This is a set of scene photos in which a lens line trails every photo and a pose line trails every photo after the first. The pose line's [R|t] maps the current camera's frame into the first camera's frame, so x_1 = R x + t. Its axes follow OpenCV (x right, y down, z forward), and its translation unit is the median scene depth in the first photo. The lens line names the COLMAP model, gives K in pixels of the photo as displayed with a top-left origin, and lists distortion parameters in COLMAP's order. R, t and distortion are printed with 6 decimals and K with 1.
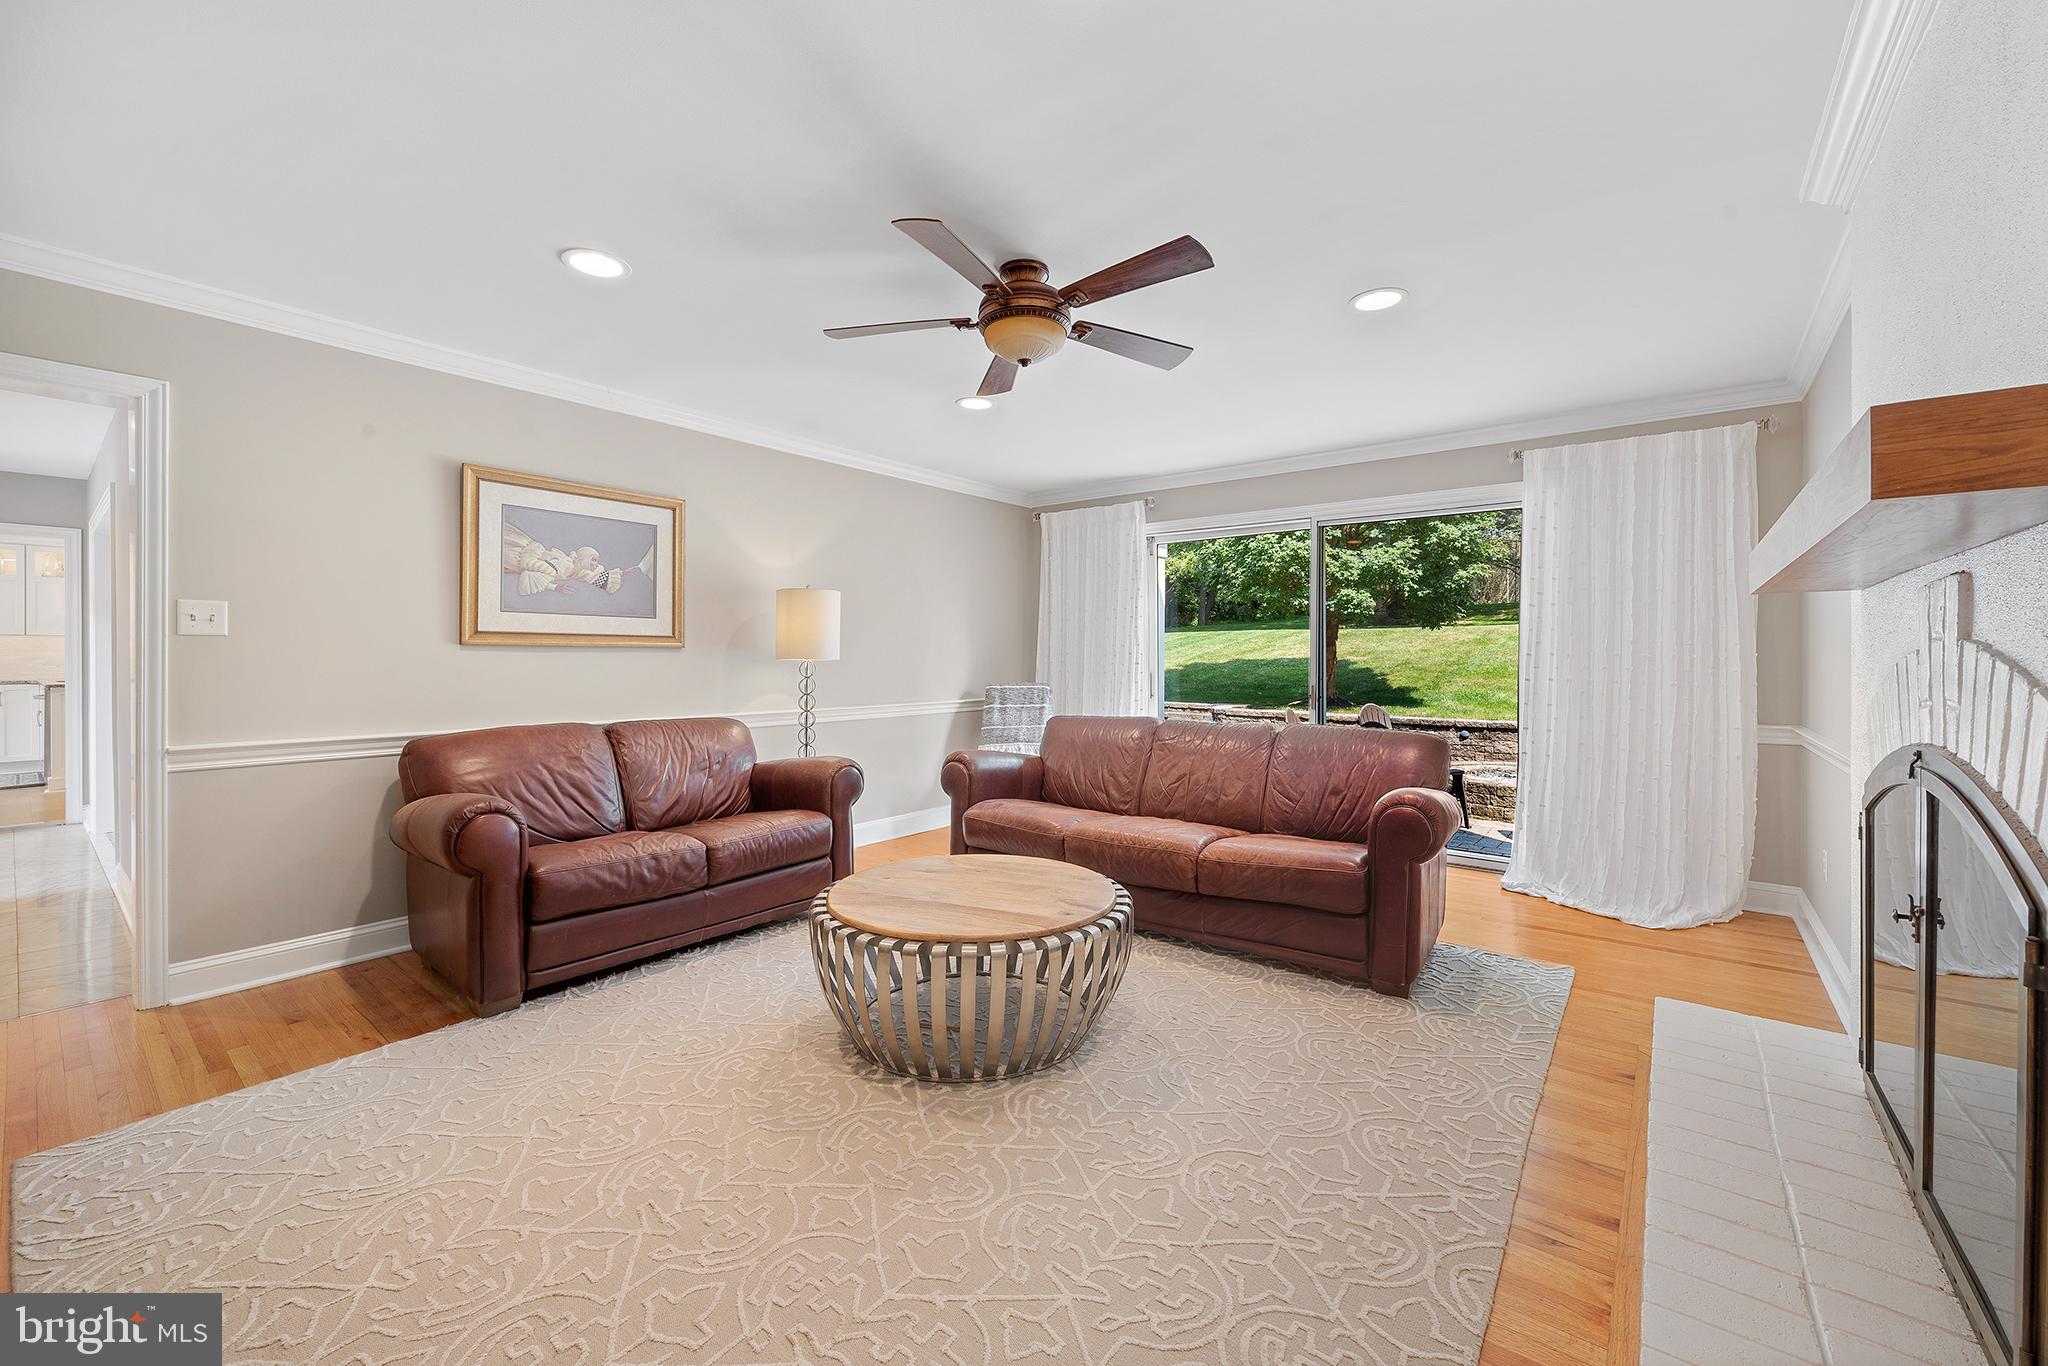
lens RADIAL K [[795.4, 0, 1030.0], [0, 795.4, 673.9], [0, 0, 1]] dist [-0.001574, -0.000067]
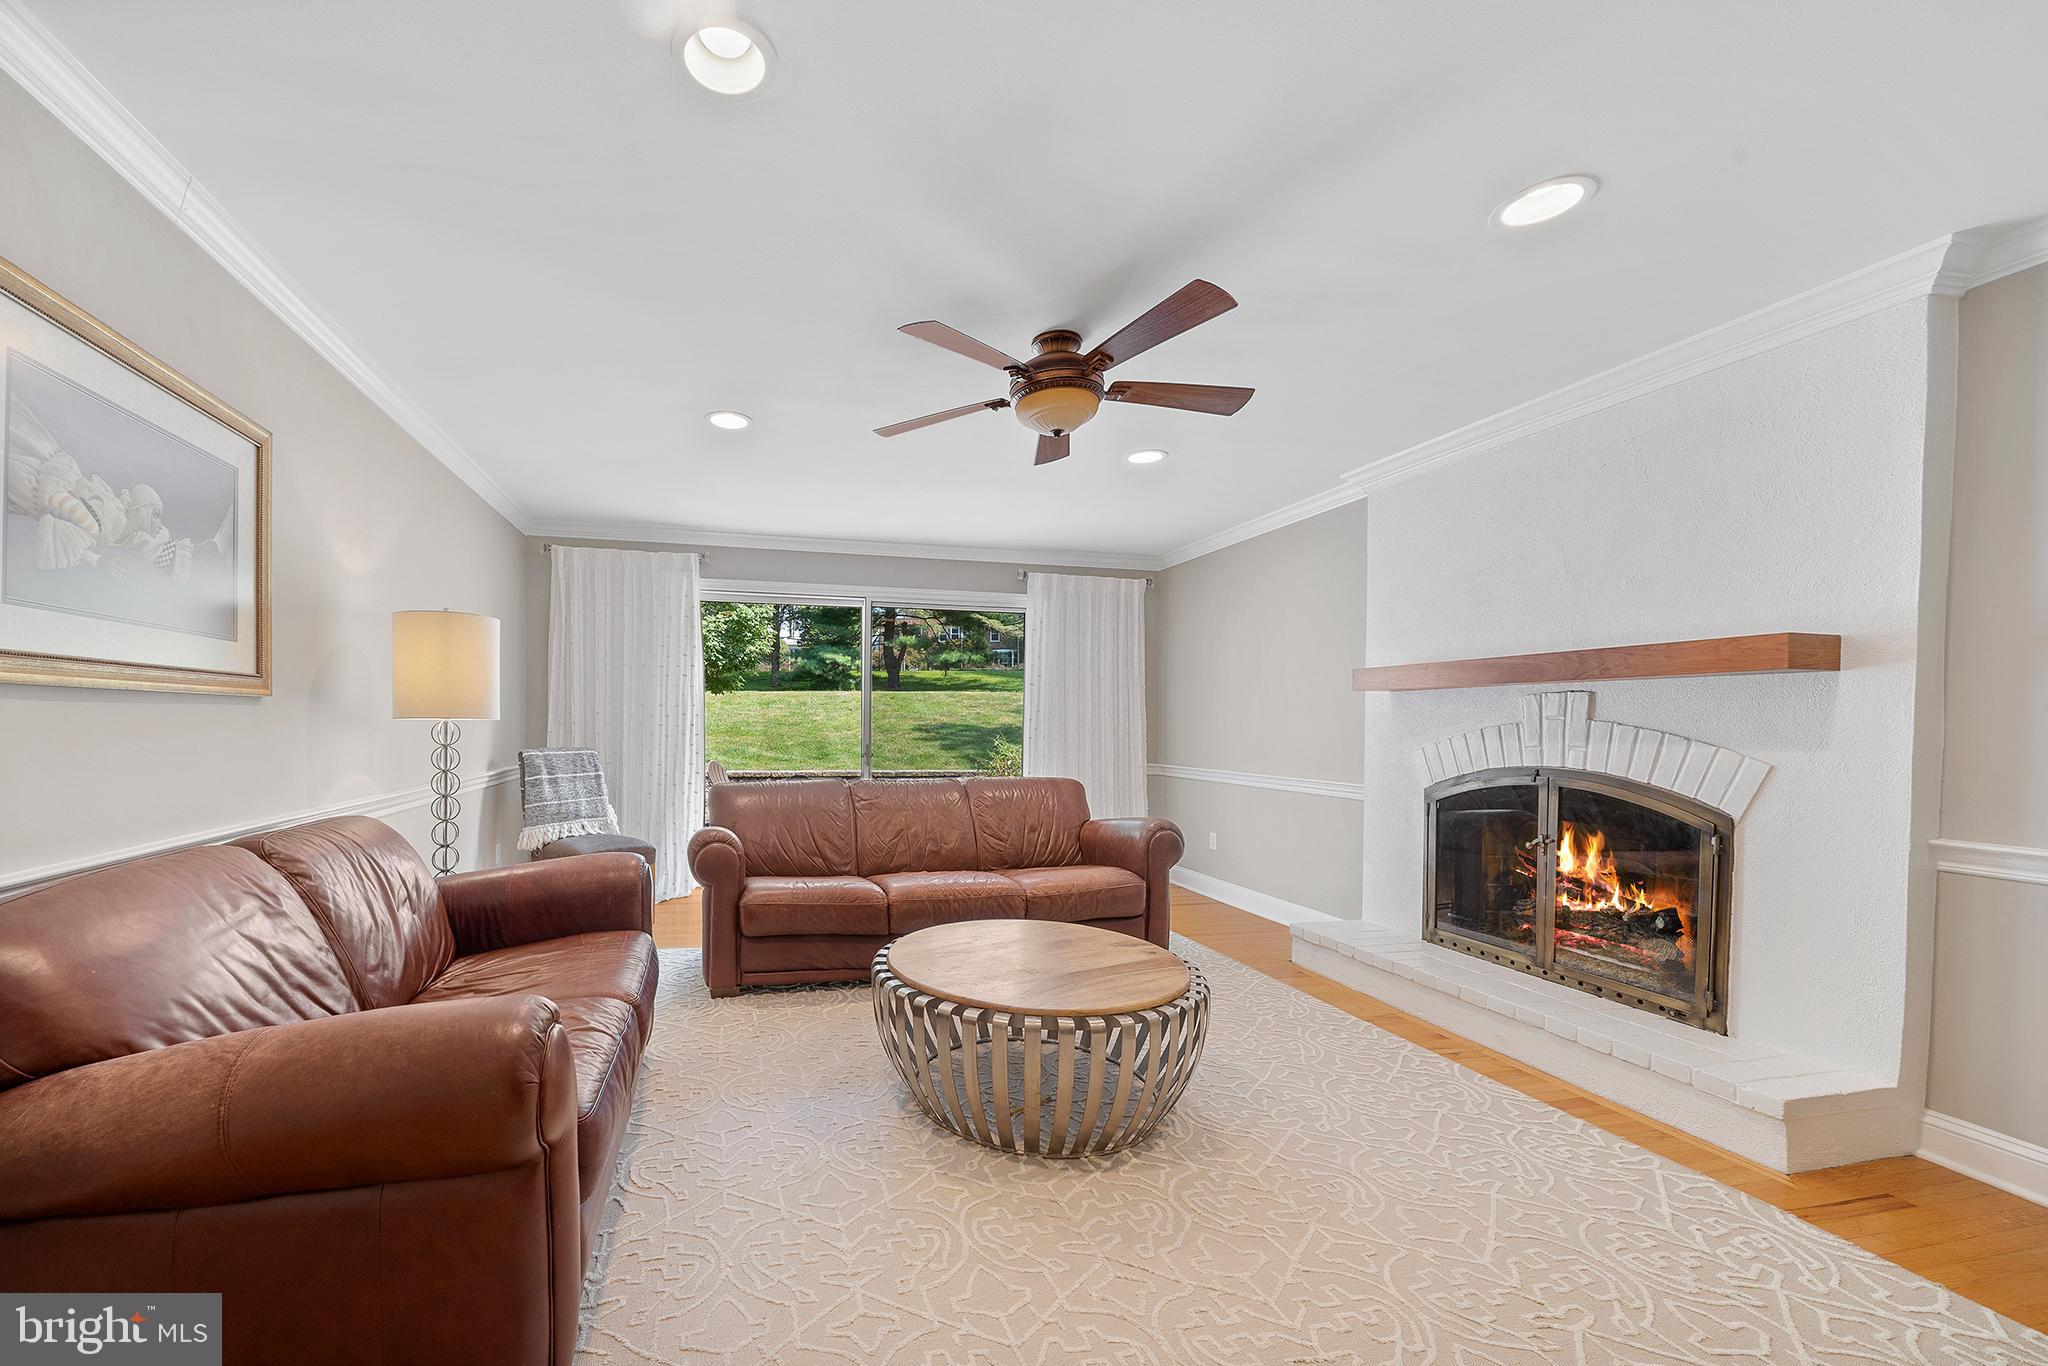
lens RADIAL K [[711.6, 0, 1024.1], [0, 711.6, 745.1], [0, 0, 1]] dist [-0.000047, 0.000106]
pose [[0.660944, -0.017624, 0.750228, -0.428302], [0.005231, 0.999808, 0.018878, -0.005163], [-0.750417, -0.008553, 0.660910, 0.248641]]
